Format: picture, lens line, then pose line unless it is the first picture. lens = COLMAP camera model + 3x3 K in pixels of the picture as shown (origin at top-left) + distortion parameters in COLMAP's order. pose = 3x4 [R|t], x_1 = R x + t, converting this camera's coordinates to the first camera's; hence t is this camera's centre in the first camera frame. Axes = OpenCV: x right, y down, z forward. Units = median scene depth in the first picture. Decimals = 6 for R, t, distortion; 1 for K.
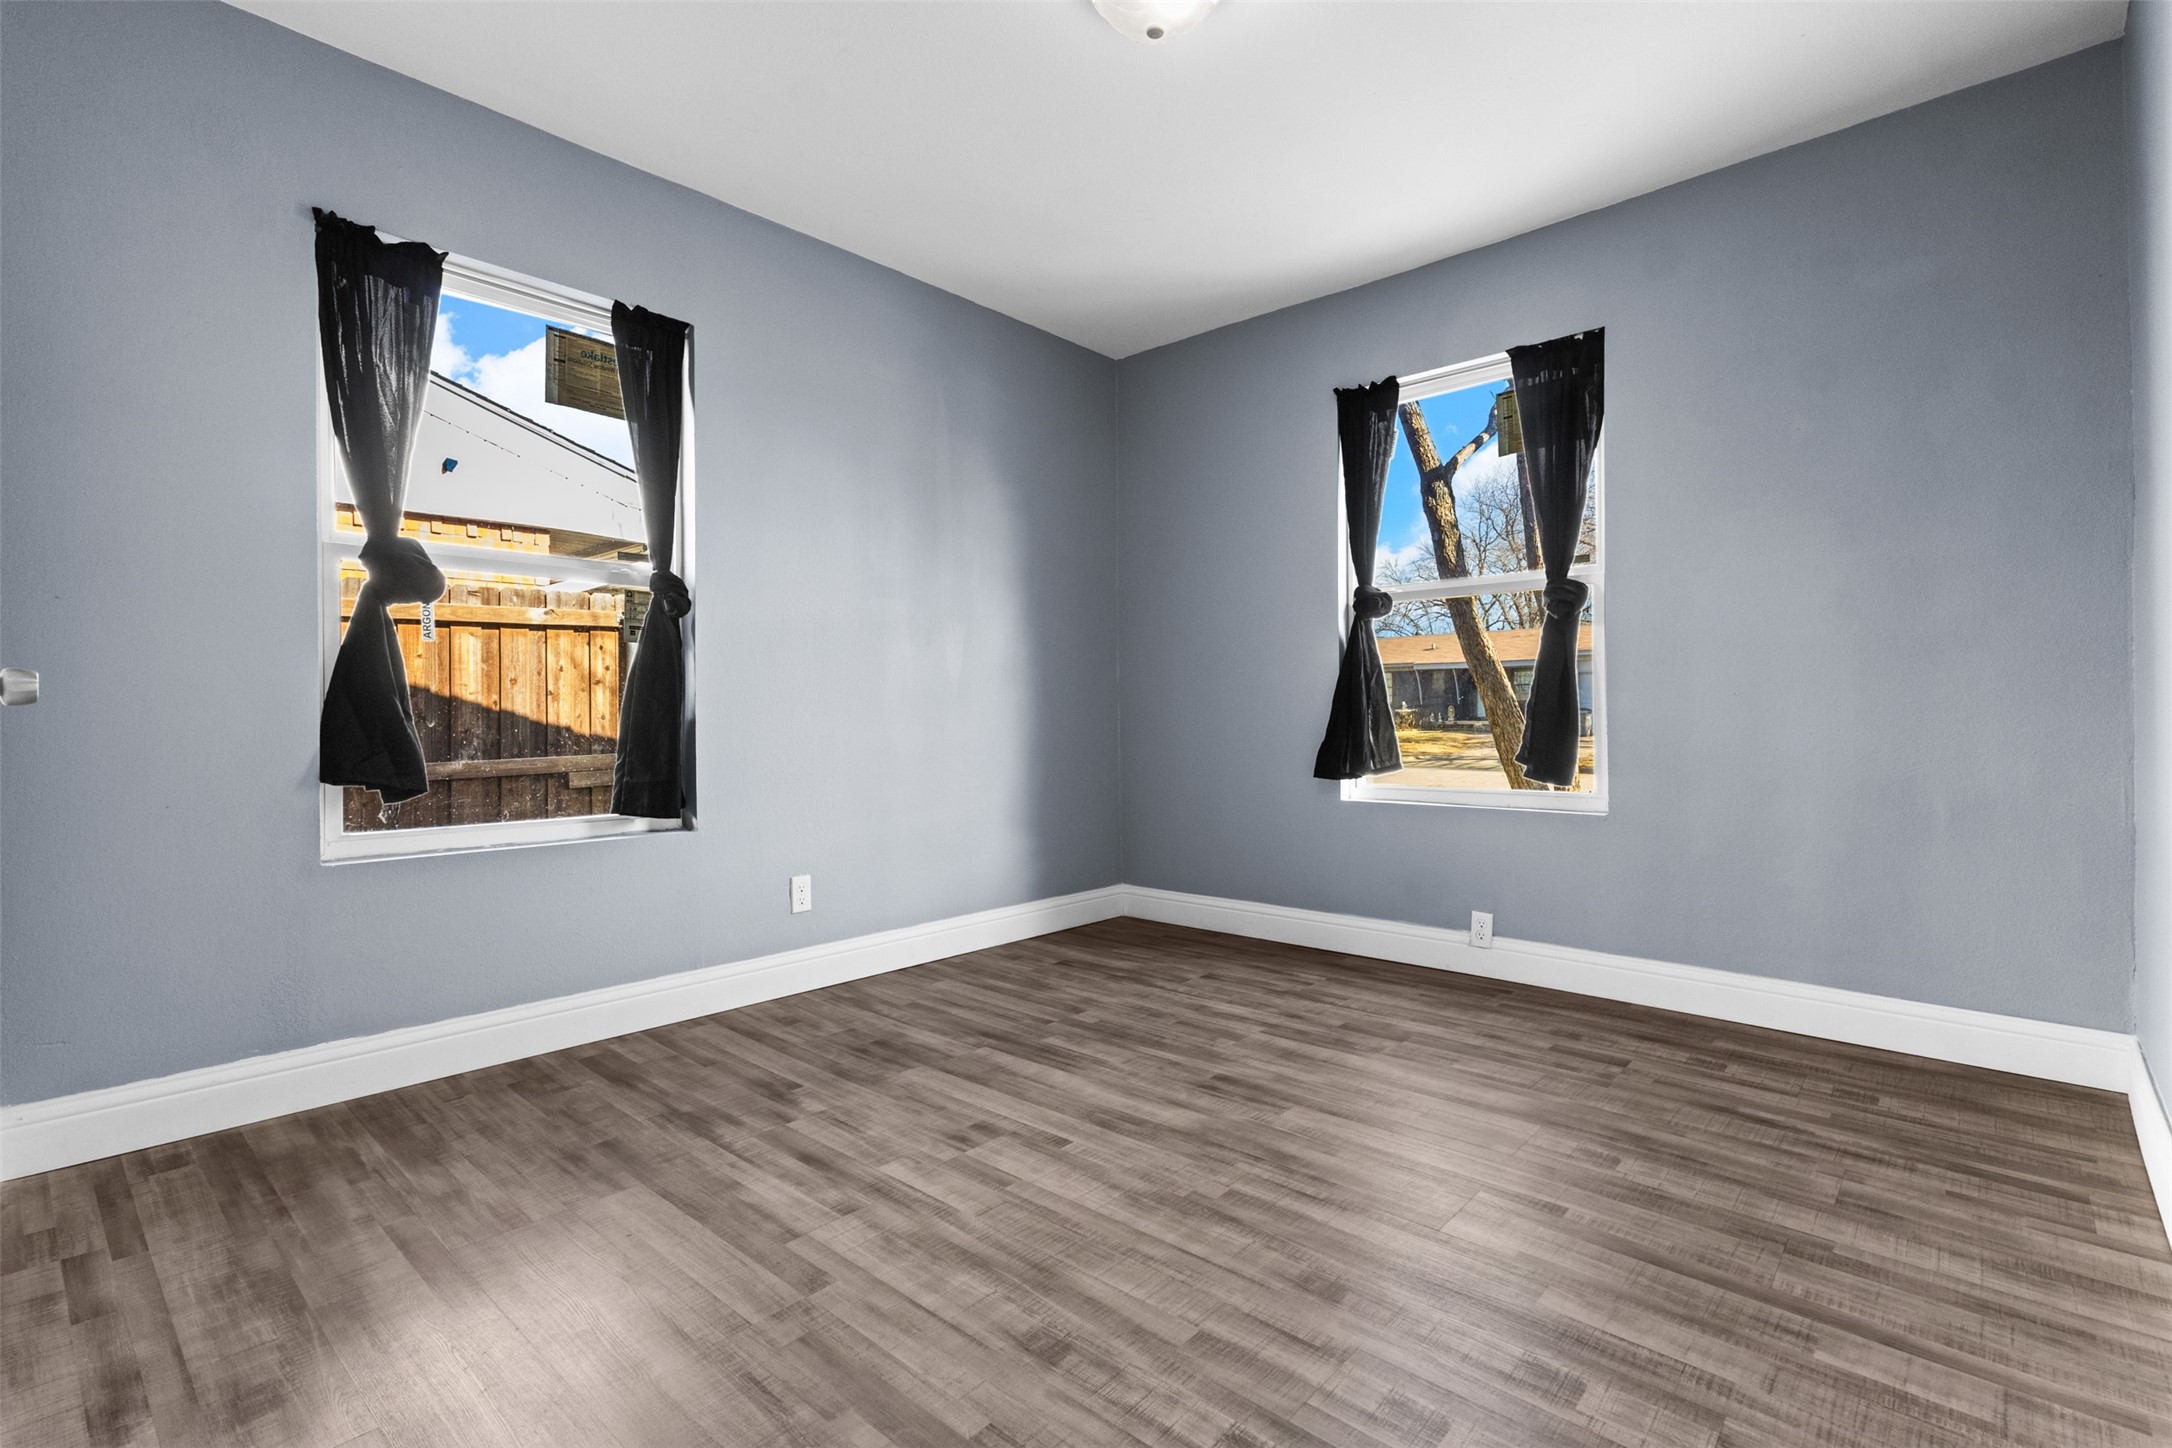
lens RADIAL K [[1012.0, 0, 1077.1], [0, 1012.0, 715.7], [0, 0, 1]] dist [0.007975, -0.000061]
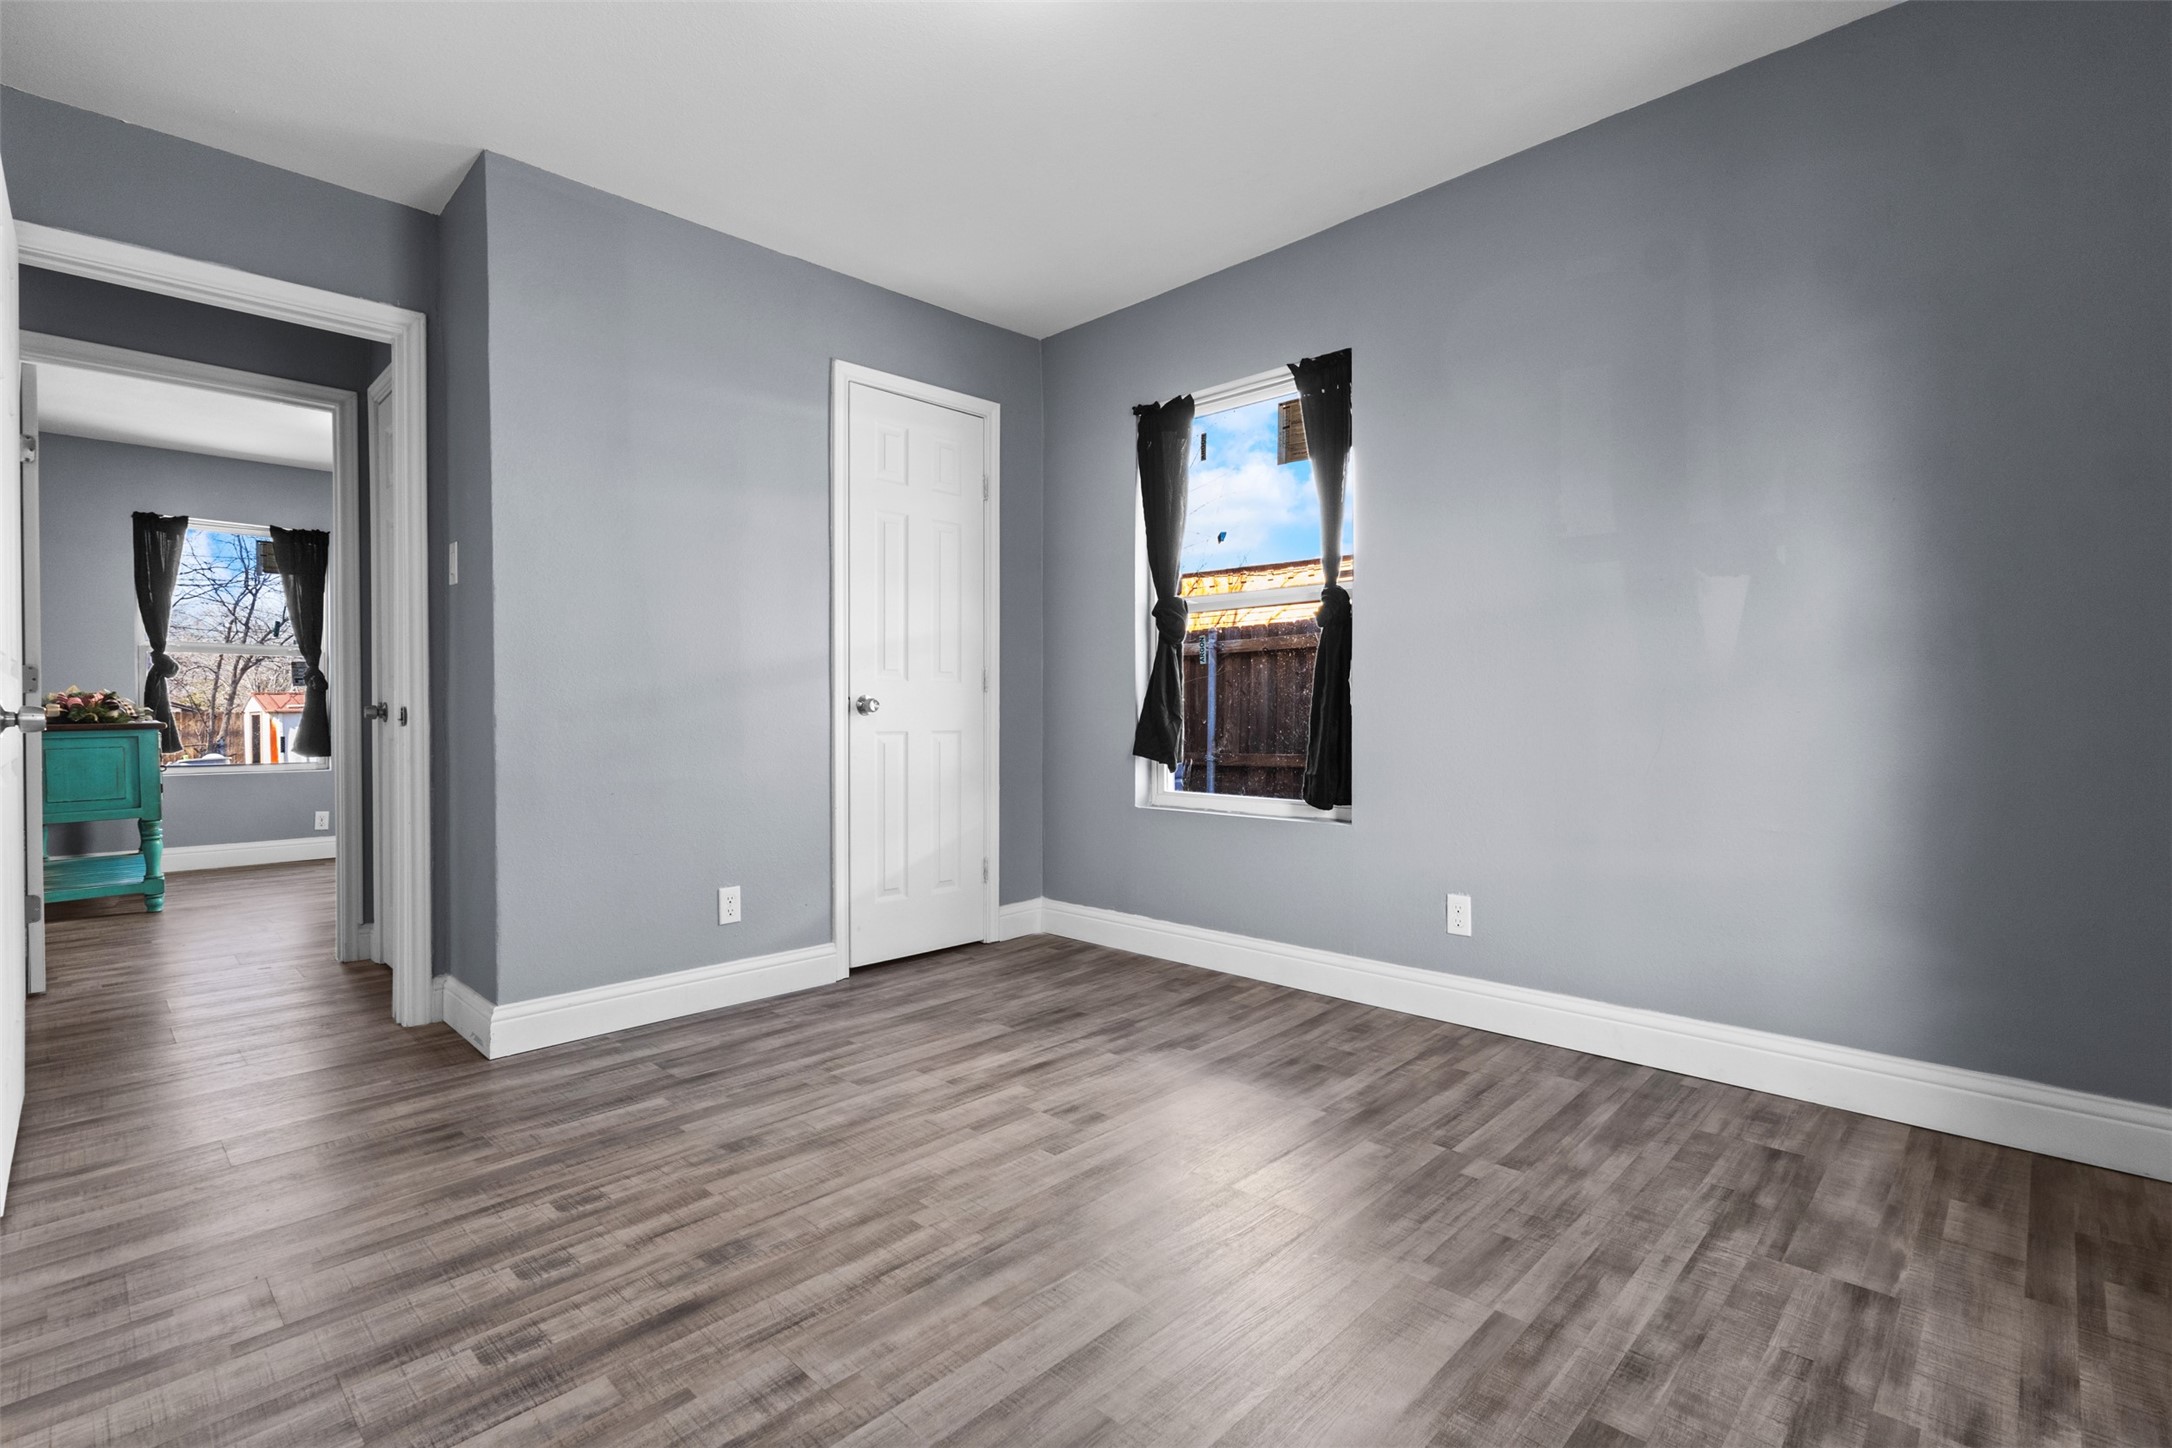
lens RADIAL K [[1012.0, 0, 1076.1], [0, 1012.0, 723.0], [0, 0, 1]] dist [0.007975, -0.000061]
pose [[-0.060571, 0.012321, -0.998088, 0.803673], [0.005012, 0.999915, 0.012039, -0.008586], [0.998151, -0.004273, -0.060627, 0.895458]]
